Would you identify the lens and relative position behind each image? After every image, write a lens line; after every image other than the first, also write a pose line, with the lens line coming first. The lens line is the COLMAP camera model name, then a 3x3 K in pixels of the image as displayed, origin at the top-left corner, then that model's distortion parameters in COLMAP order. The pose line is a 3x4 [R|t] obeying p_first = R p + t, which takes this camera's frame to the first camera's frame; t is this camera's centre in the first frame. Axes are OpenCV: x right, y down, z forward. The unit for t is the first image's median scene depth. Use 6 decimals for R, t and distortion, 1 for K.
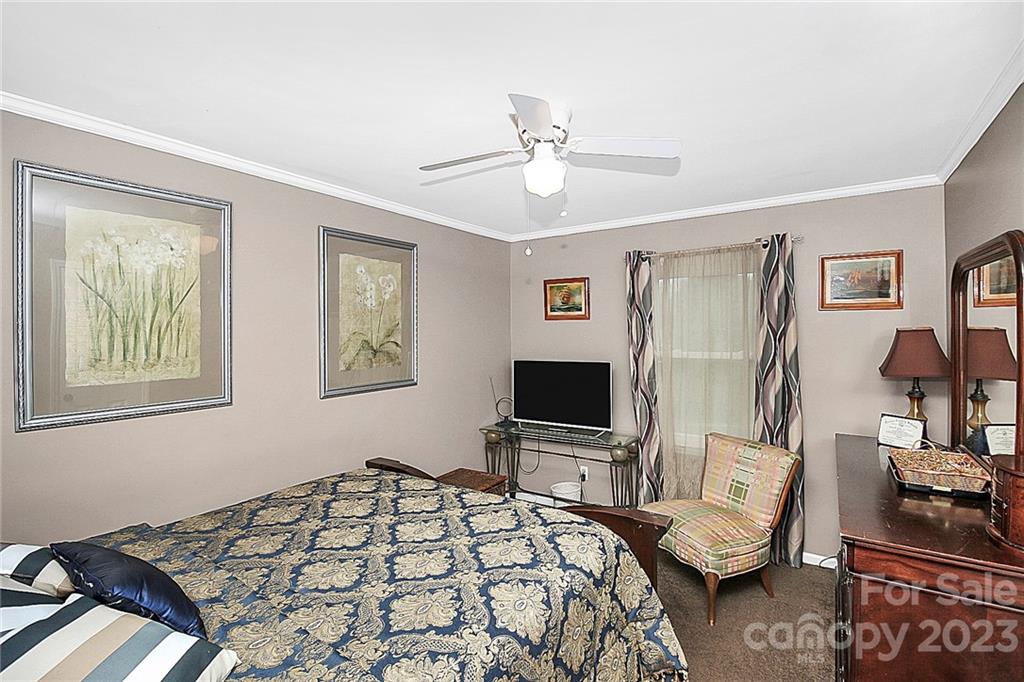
lens RADIAL K [[482.1, 0, 515.6], [0, 482.1, 334.3], [0, 0, 1]] dist [0.002539, -0.016127]
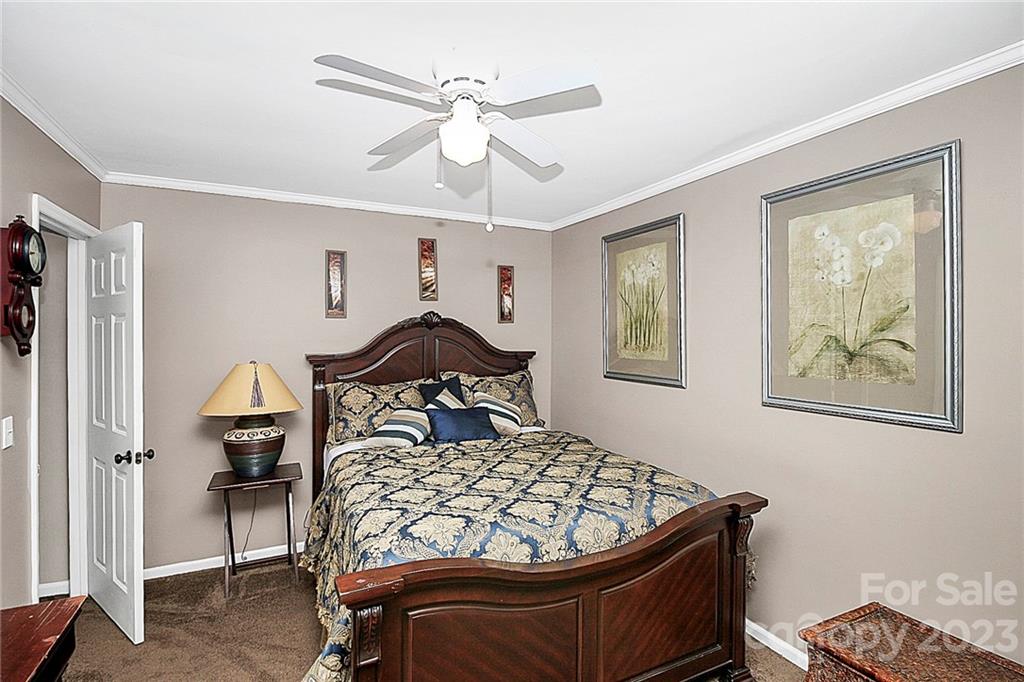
lens RADIAL K [[482.1, 0, 515.6], [0, 482.1, 334.3], [0, 0, 1]] dist [0.002539, -0.016127]
pose [[-0.496061, 0.014371, -0.868169, 0.495220], [0.003098, 0.999886, 0.014781, -0.001368], [0.868282, 0.004642, -0.496049, 0.987596]]
